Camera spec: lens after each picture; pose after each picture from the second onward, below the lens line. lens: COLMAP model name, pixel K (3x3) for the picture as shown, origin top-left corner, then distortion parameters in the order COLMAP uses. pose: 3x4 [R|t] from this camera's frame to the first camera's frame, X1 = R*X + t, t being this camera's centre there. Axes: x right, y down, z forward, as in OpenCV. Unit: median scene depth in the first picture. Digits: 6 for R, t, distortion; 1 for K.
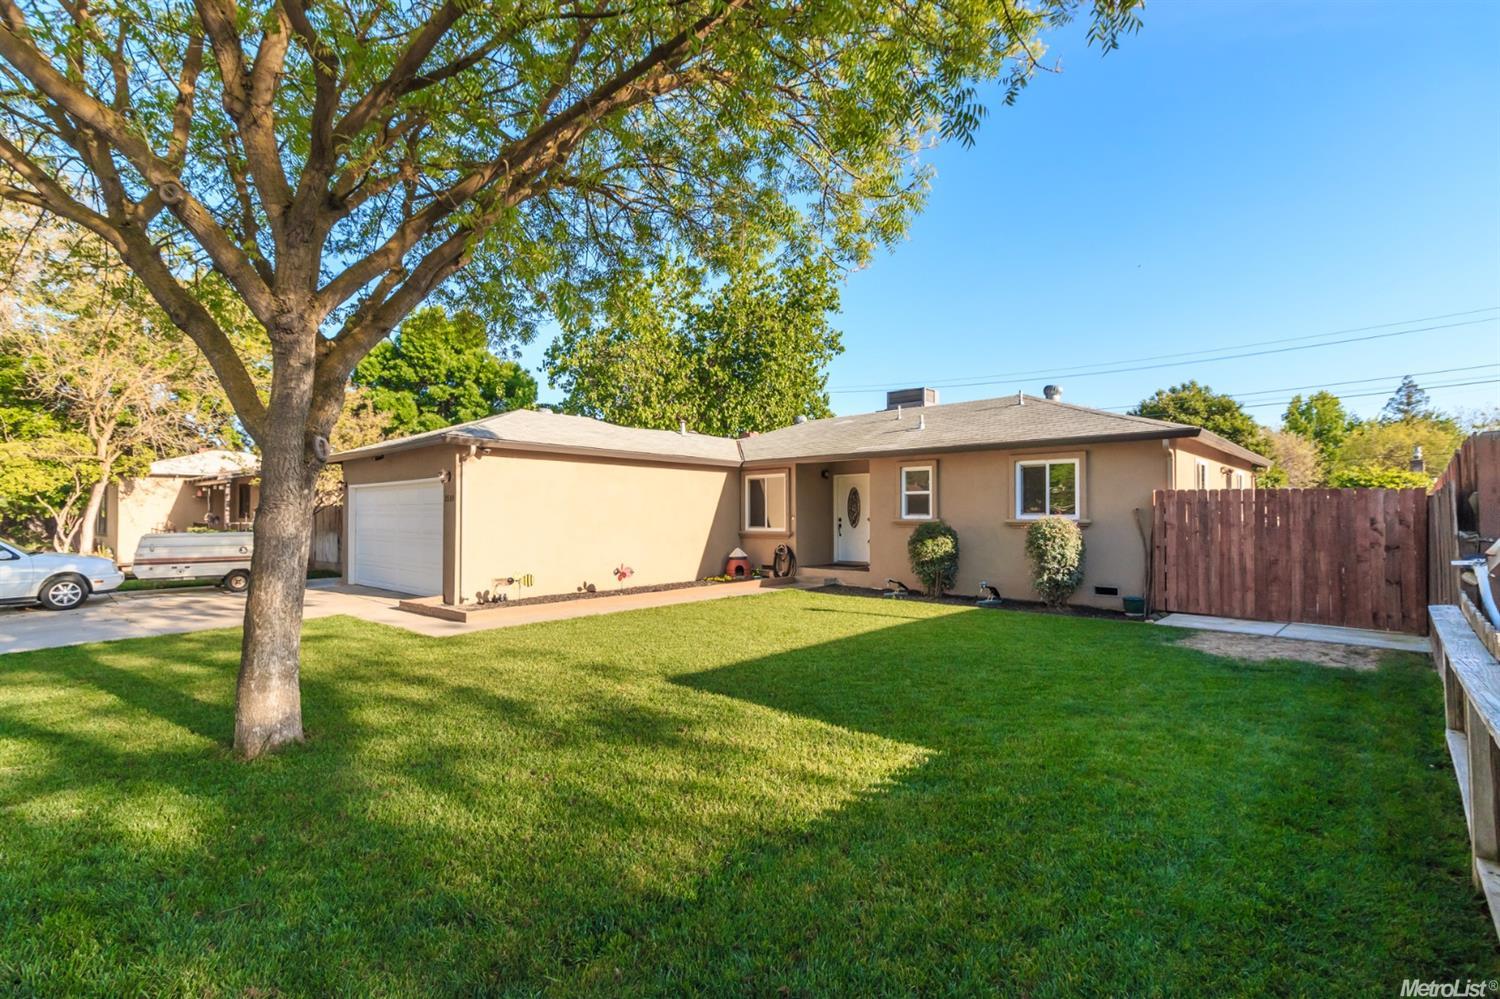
lens RADIAL K [[700.6, 0, 757.0], [0, 700.6, 499.1], [0, 0, 1]] dist [0.000139, 0.001611]
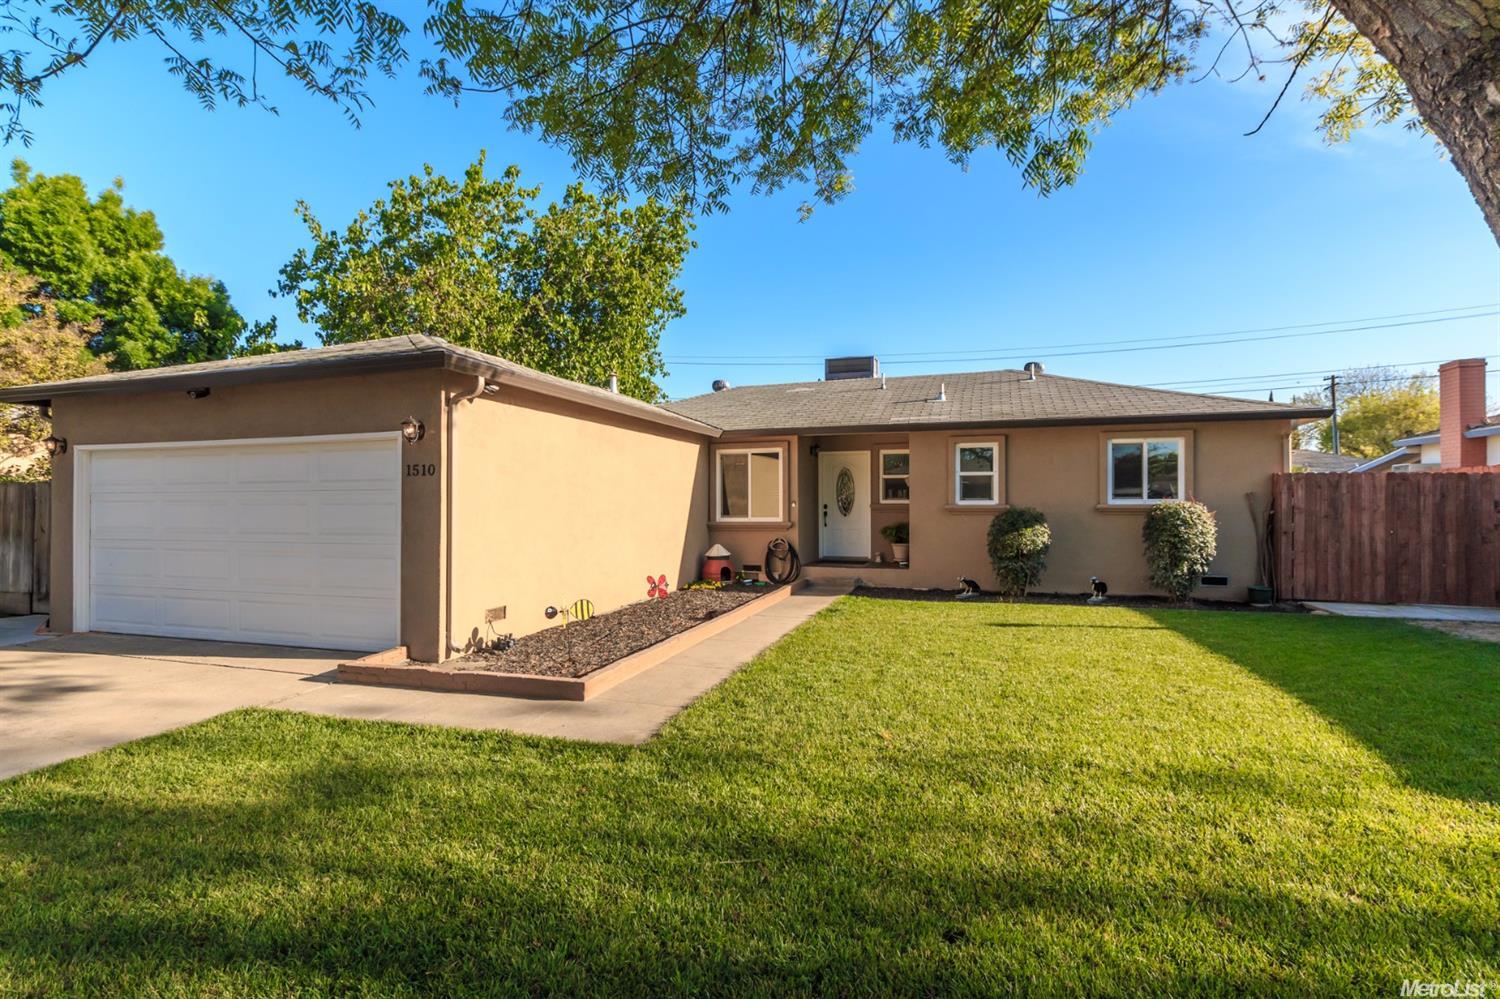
lens RADIAL K [[725.1, 0, 758.3], [0, 725.1, 491.6], [0, 0, 1]] dist [0.001376, -0.001876]
pose [[0.907423, 0.003871, 0.420200, -0.543192], [-0.006359, 0.999970, 0.004522, 0.014641], [-0.420169, -0.006775, 0.907420, 0.455909]]
